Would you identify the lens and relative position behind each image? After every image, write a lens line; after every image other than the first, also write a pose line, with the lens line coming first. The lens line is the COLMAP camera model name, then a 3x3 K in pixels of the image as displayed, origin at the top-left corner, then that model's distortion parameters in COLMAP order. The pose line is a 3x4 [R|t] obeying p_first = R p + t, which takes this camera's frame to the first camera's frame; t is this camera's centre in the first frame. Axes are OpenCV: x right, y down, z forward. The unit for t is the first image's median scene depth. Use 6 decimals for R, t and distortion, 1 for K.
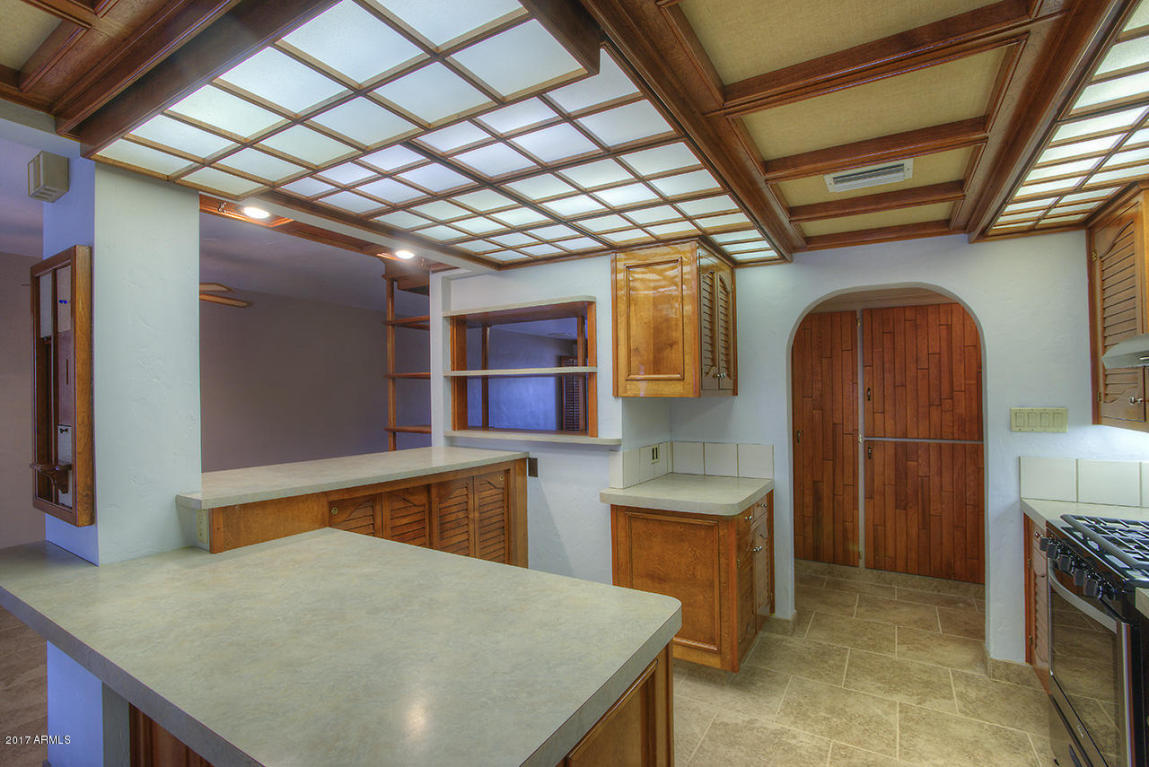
lens RADIAL K [[533.4, 0, 572.2], [0, 533.4, 392.6], [0, 0, 1]] dist [-0.033865, 0.003115]
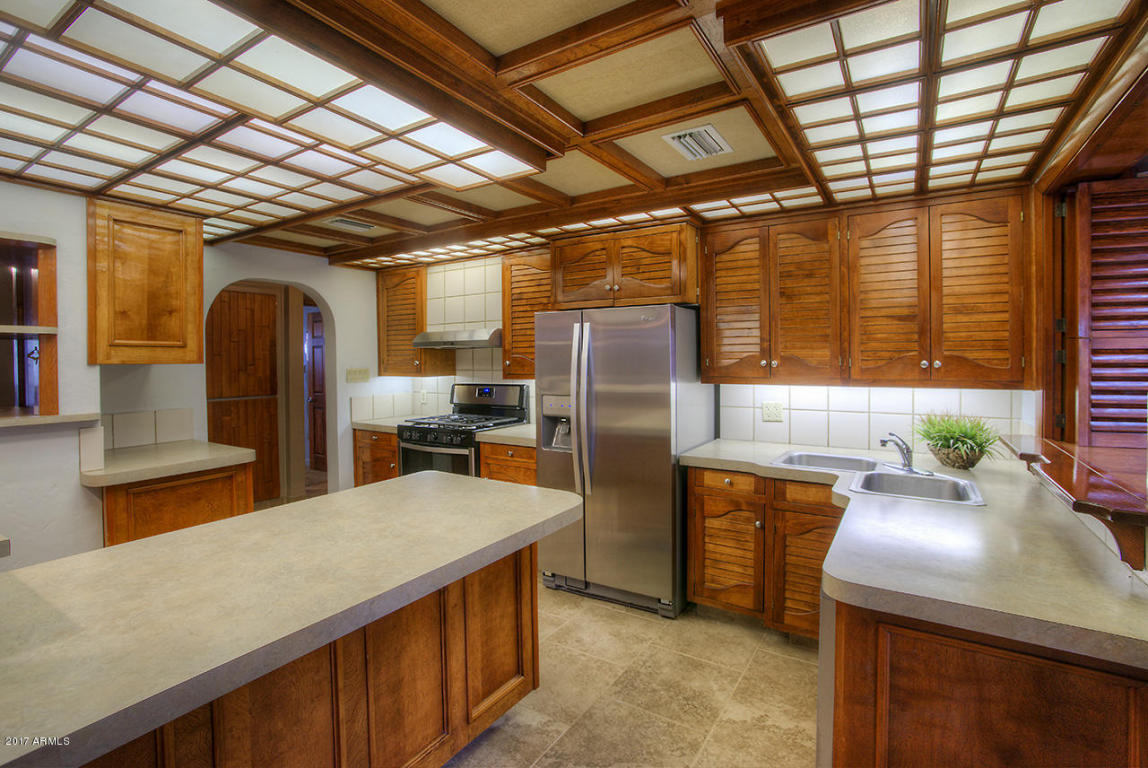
lens RADIAL K [[532.9, 0, 567.9], [0, 532.9, 361.0], [0, 0, 1]] dist [-0.033865, 0.003115]
pose [[0.024812, 0.000830, 0.999692, -0.761350], [0.003307, 0.999994, -0.000912, 0.005746], [-0.999687, 0.003328, 0.024809, 0.220183]]
